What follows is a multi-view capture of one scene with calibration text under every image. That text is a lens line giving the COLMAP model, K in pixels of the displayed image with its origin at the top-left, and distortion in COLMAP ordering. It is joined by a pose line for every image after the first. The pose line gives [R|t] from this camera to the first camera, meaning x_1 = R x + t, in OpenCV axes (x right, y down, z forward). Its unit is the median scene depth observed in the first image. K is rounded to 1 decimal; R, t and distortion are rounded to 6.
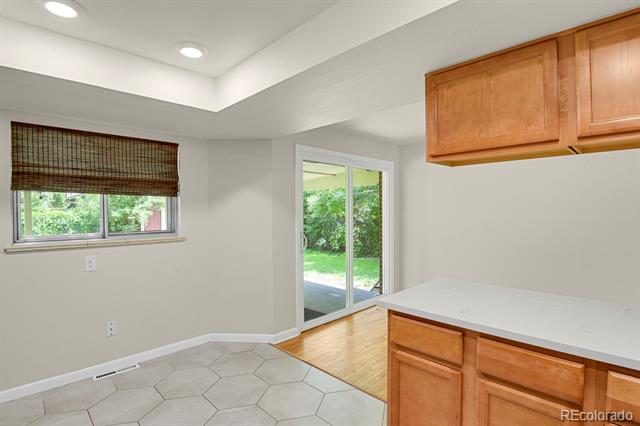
lens RADIAL K [[318.2, 0, 320.0], [0, 318.2, 213.0], [0, 0, 1]] dist [-0.030767, -0.001086]
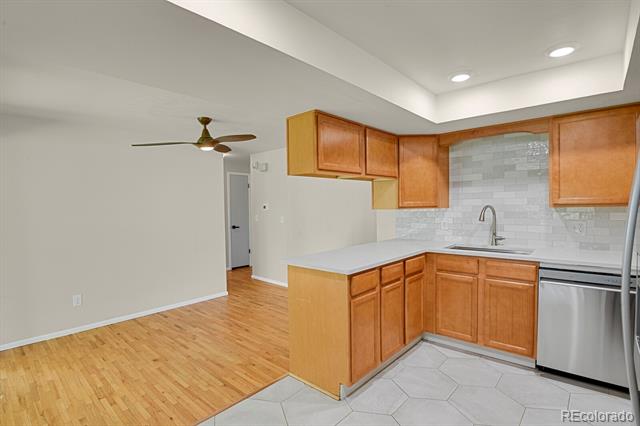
lens RADIAL K [[318.2, 0, 320.0], [0, 318.2, 213.0], [0, 0, 1]] dist [-0.030767, -0.001086]
pose [[-0.046519, -0.023739, 0.998635, -0.584713], [0.027316, 0.999313, 0.025028, -0.008783], [-0.998544, 0.028443, -0.045839, 0.579303]]
